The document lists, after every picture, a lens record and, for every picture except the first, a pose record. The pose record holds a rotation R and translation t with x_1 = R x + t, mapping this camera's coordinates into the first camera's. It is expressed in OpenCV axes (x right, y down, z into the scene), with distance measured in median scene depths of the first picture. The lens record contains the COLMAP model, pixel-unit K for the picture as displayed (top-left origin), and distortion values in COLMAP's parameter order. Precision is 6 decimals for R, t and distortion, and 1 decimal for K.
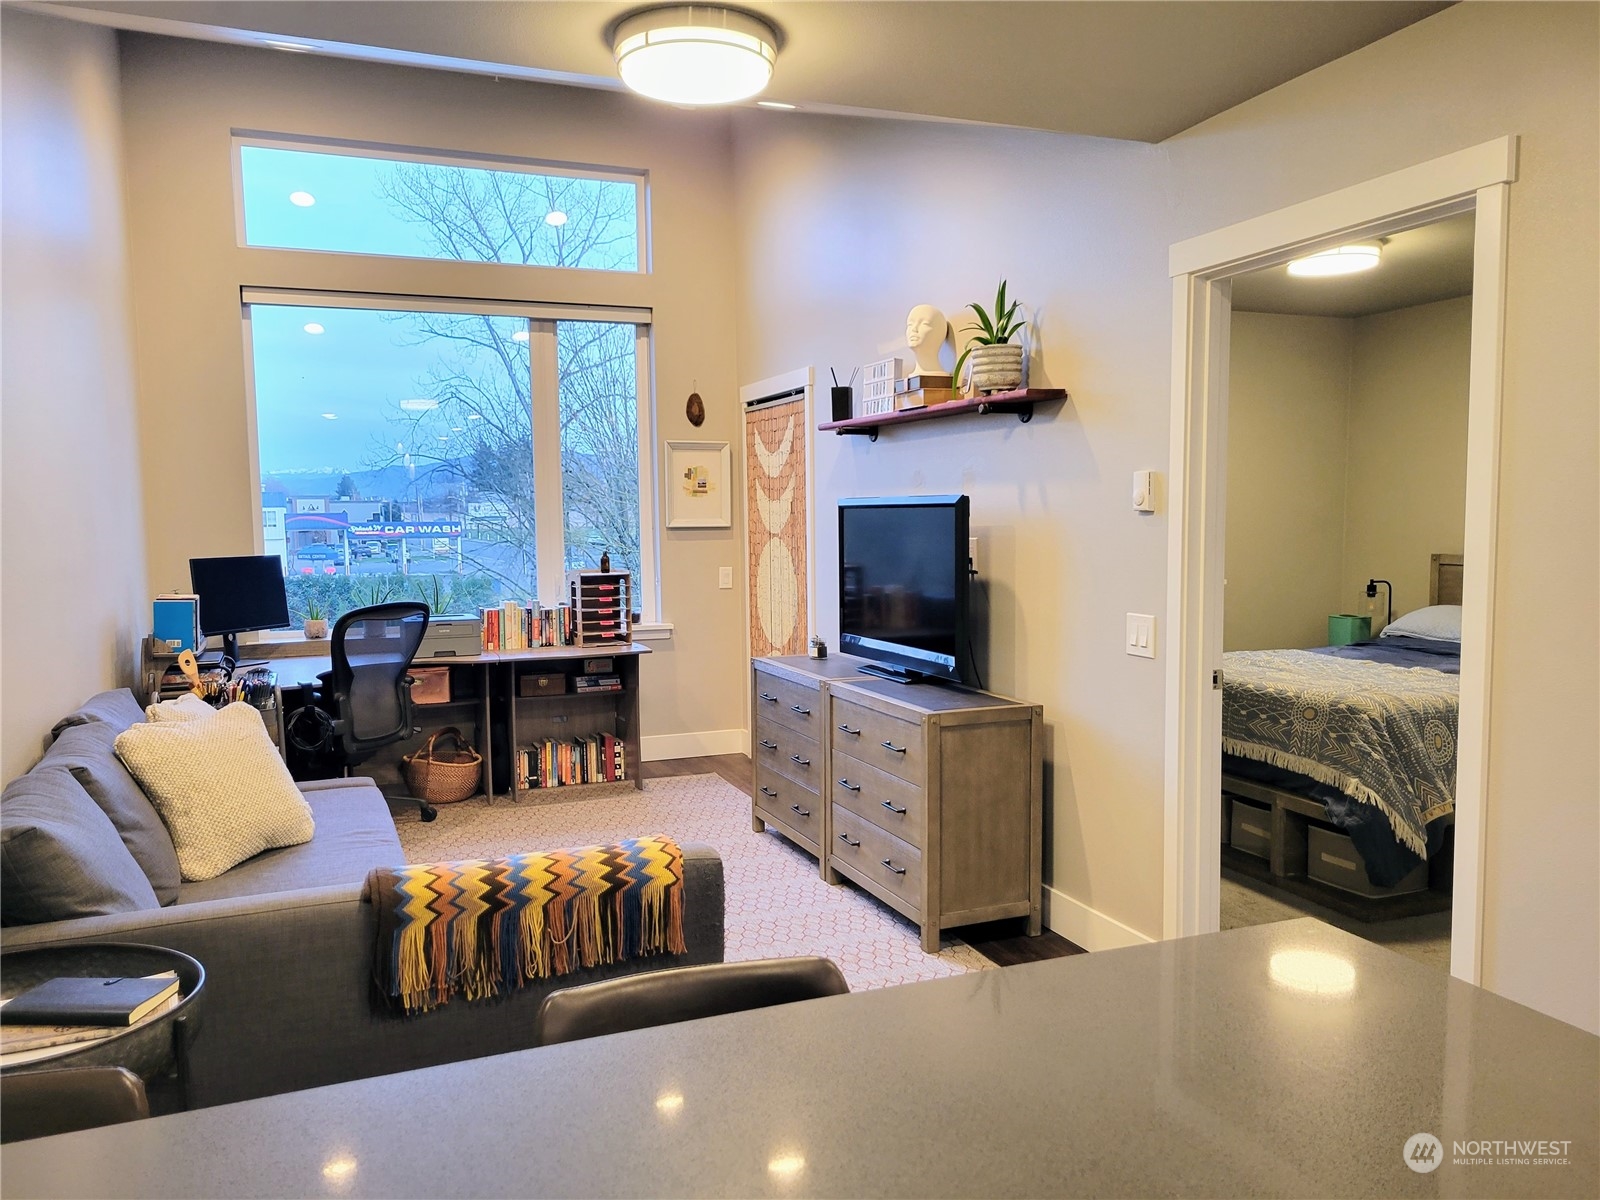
lens RADIAL K [[1198.9, 0, 792.4], [0, 1198.9, 612.2], [0, 0, 1]] dist [0.046269, -0.000287]
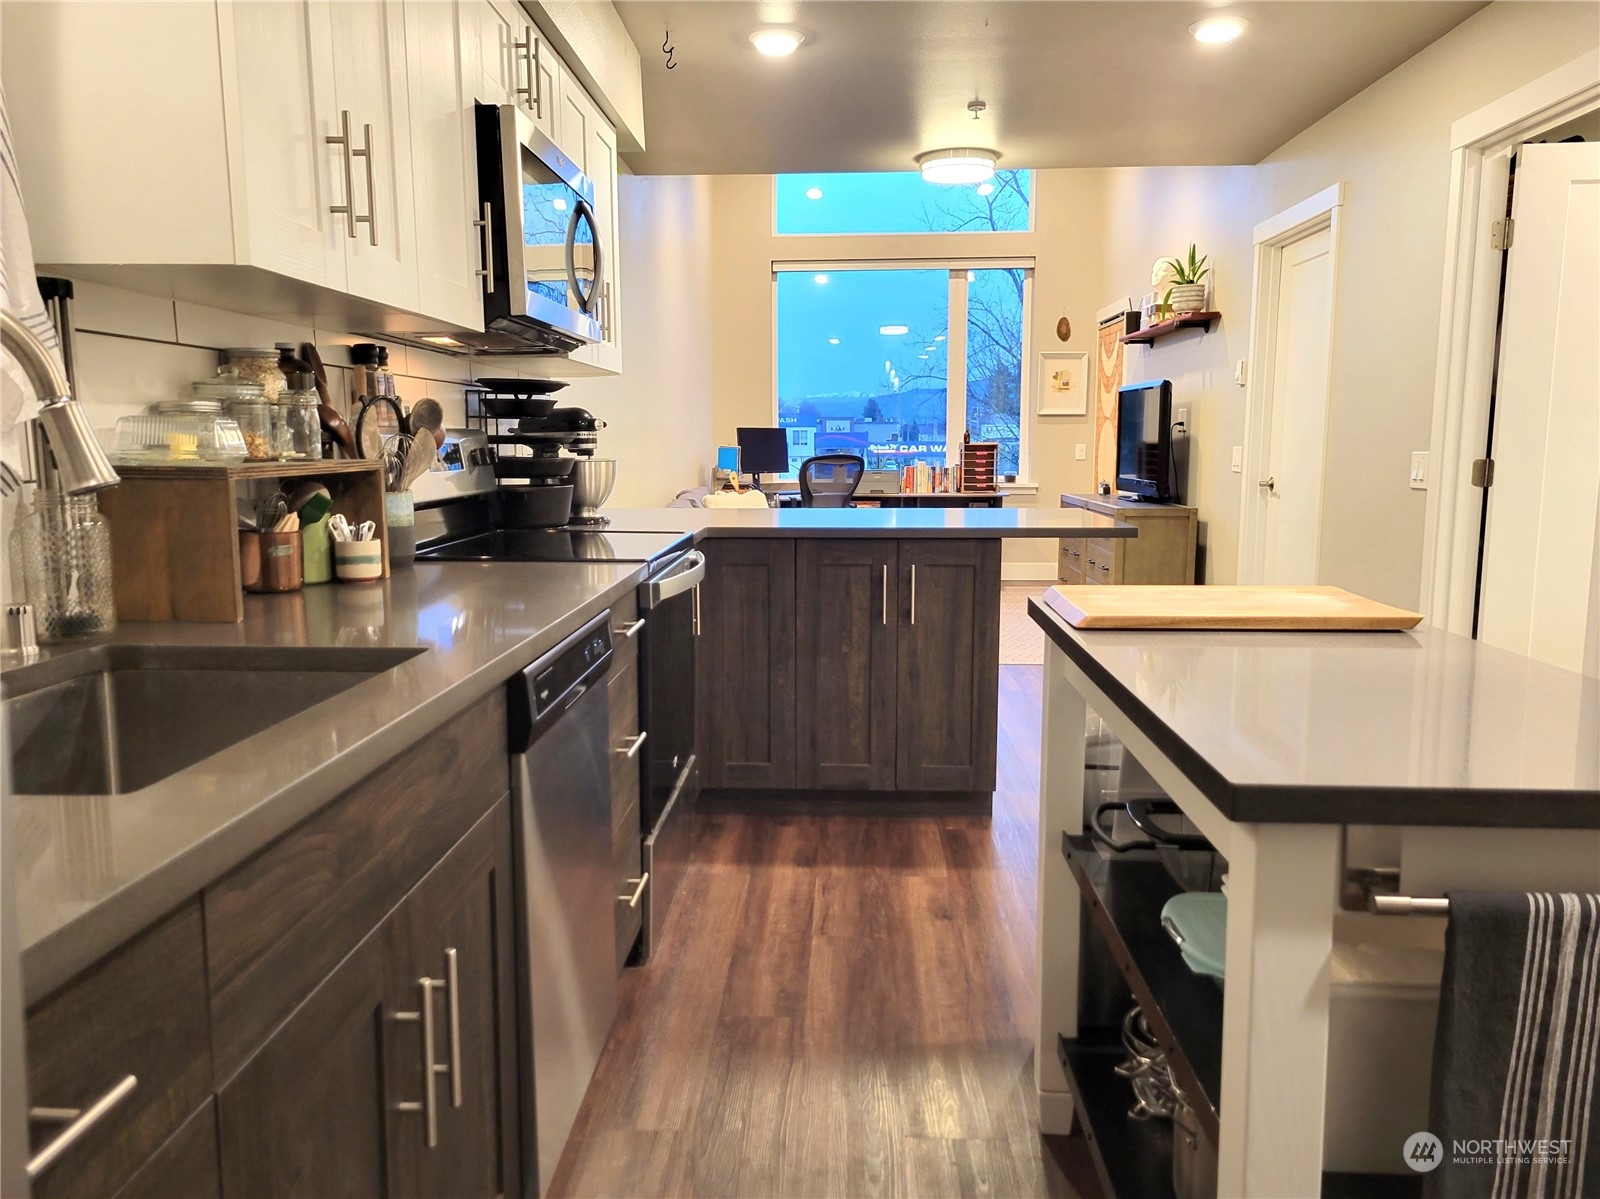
lens RADIAL K [[1233.9, 0, 800.0], [0, 1233.9, 599.5], [0, 0, 1]] dist [0.065586, -0.009047]
pose [[0.916721, 0.062108, -0.394671, 0.296466], [-0.043196, 0.997460, 0.056632, 0.098646], [0.397186, -0.034867, 0.917075, -0.589101]]
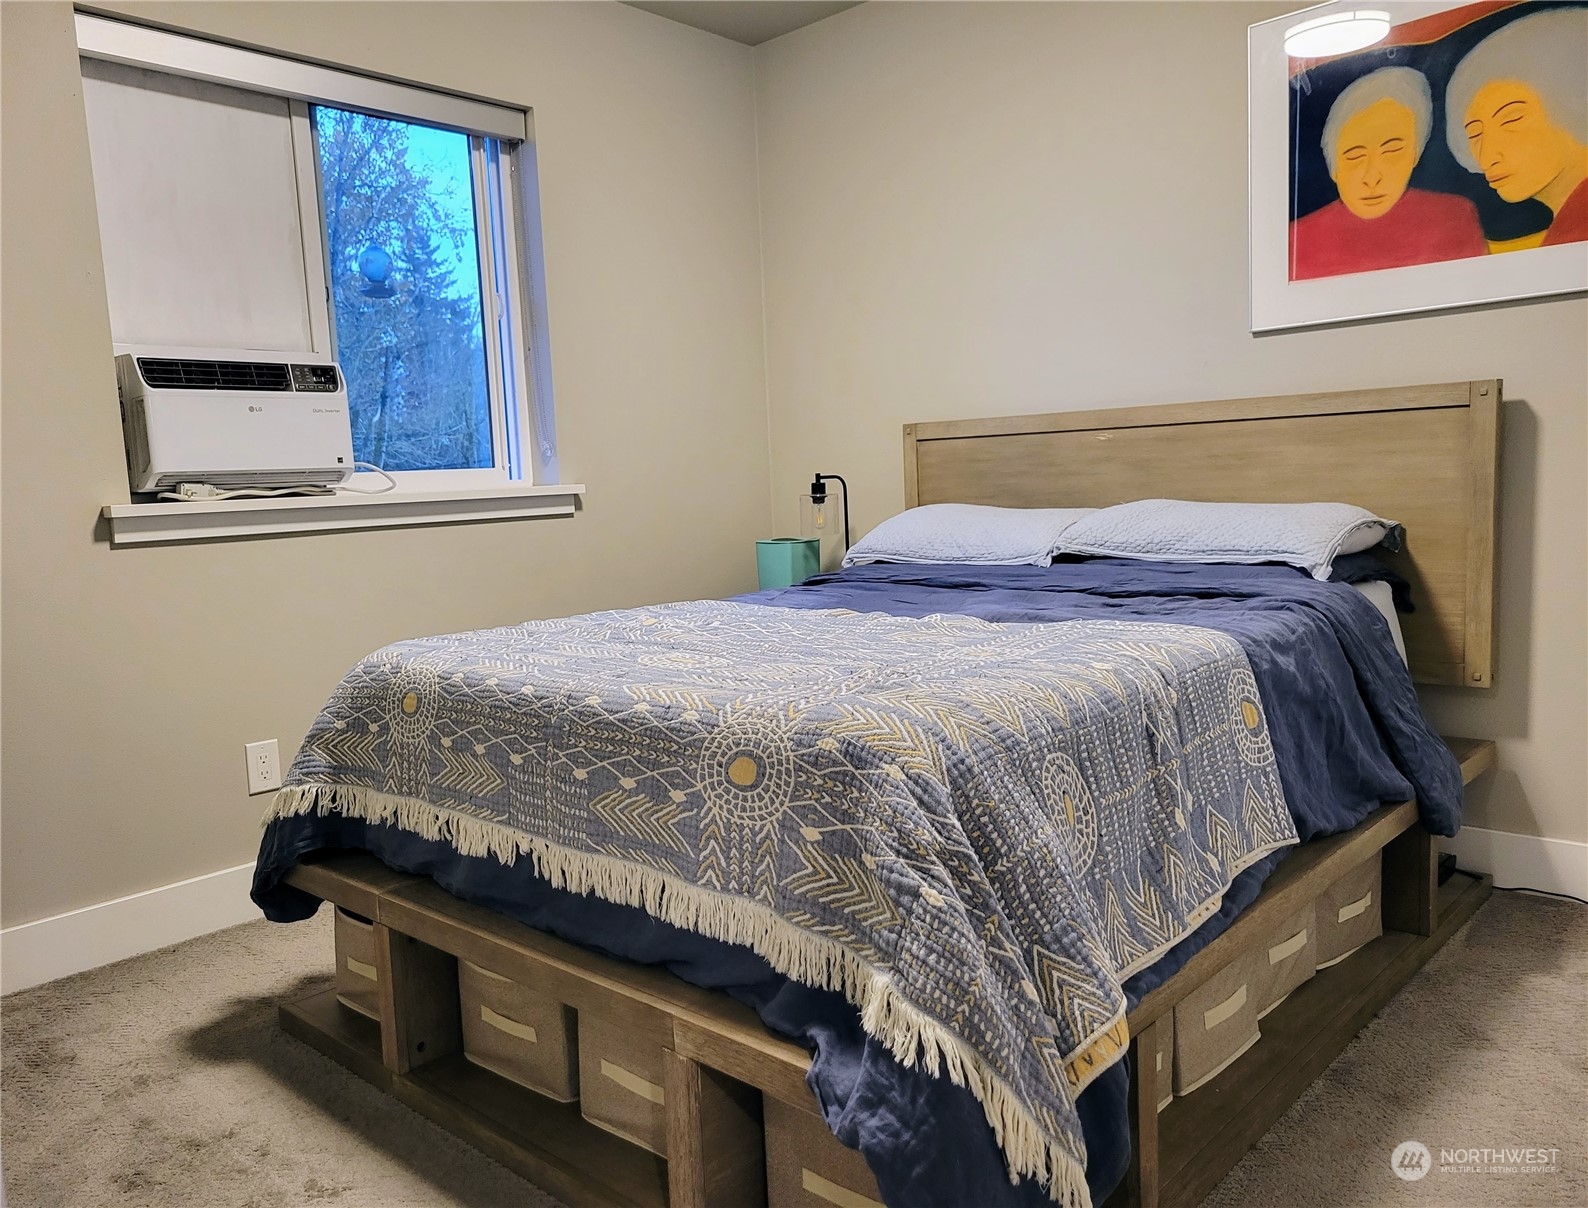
lens RADIAL K [[1197.1, 0, 773.6], [0, 1197.1, 605.2], [0, 0, 1]] dist [0.035276, -0.003101]
pose [[0.901550, -0.076399, 0.425876, 0.251860], [0.071854, 0.997056, 0.026755, 0.023960], [-0.426667, 0.006480, 0.904386, 0.589609]]
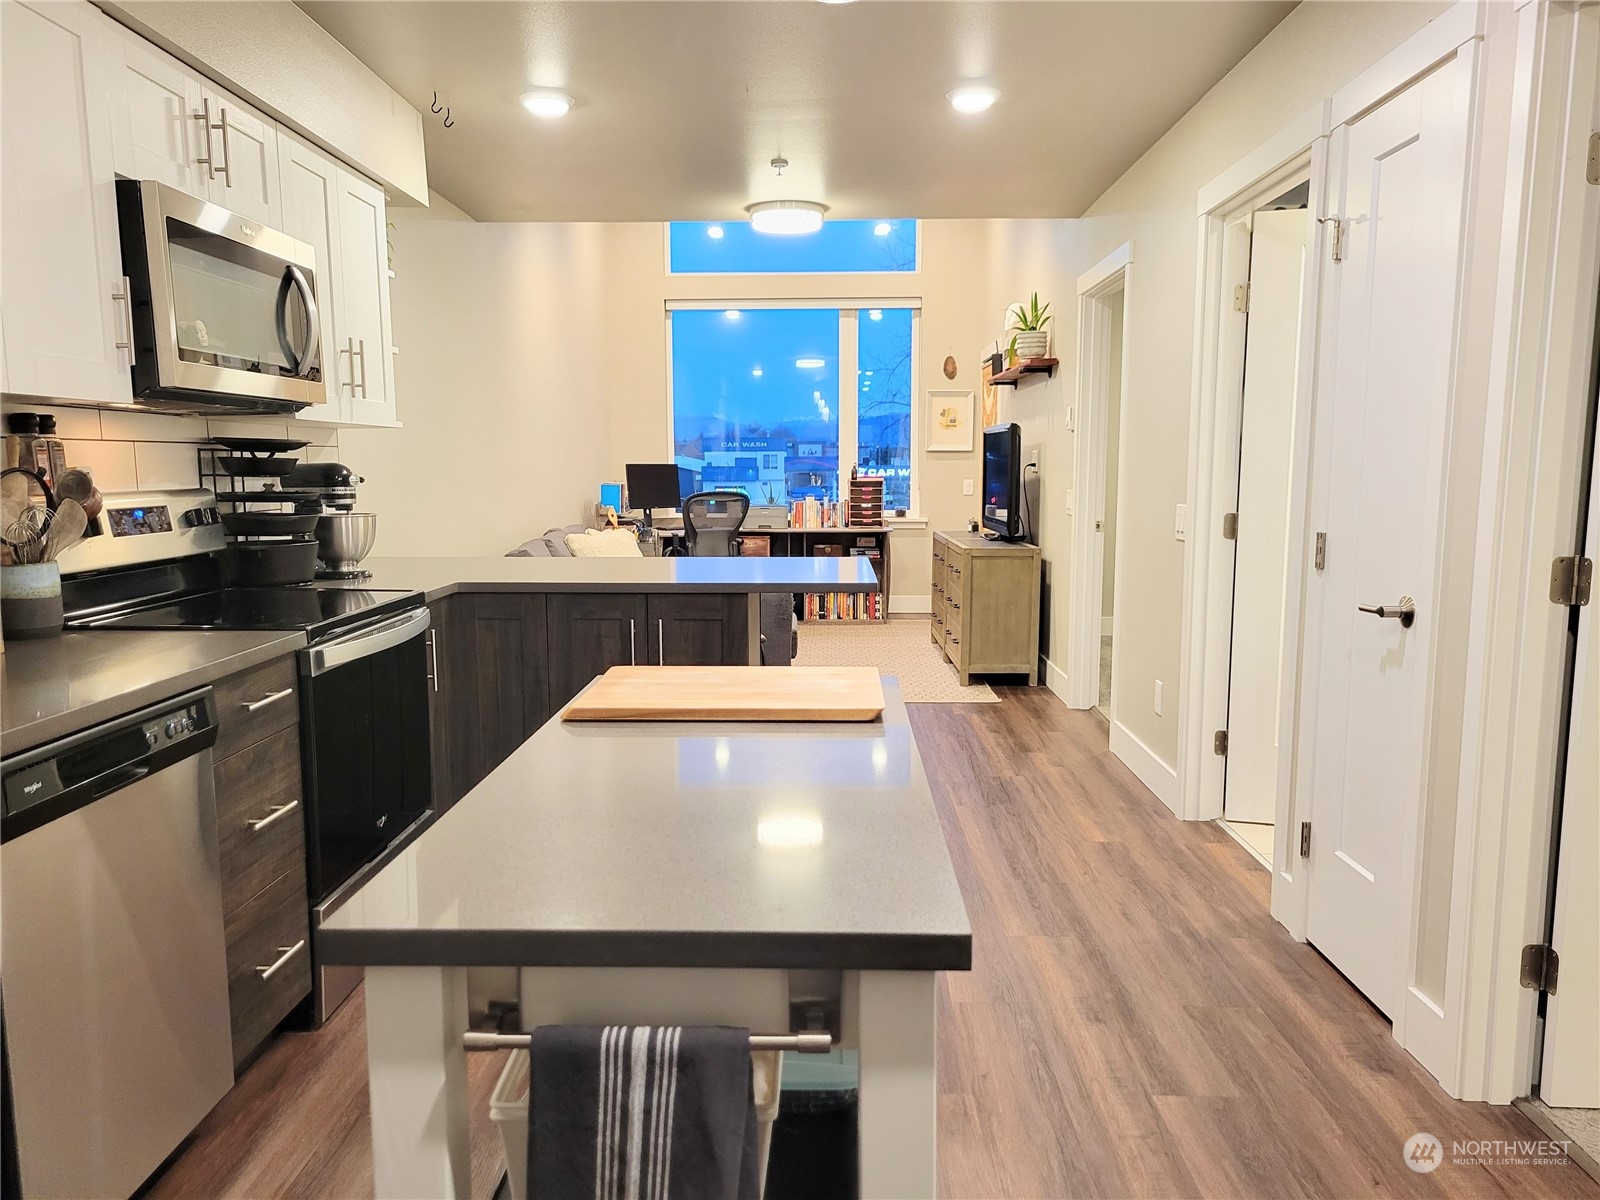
lens RADIAL K [[1214.8, 0, 798.1], [0, 1214.8, 612.2], [0, 0, 1]] dist [0.053799, -0.005472]
pose [[0.922539, 0.057150, -0.381647, 0.420468], [-0.041204, 0.997907, 0.049833, 0.073236], [0.383697, -0.030248, 0.922964, -0.536682]]
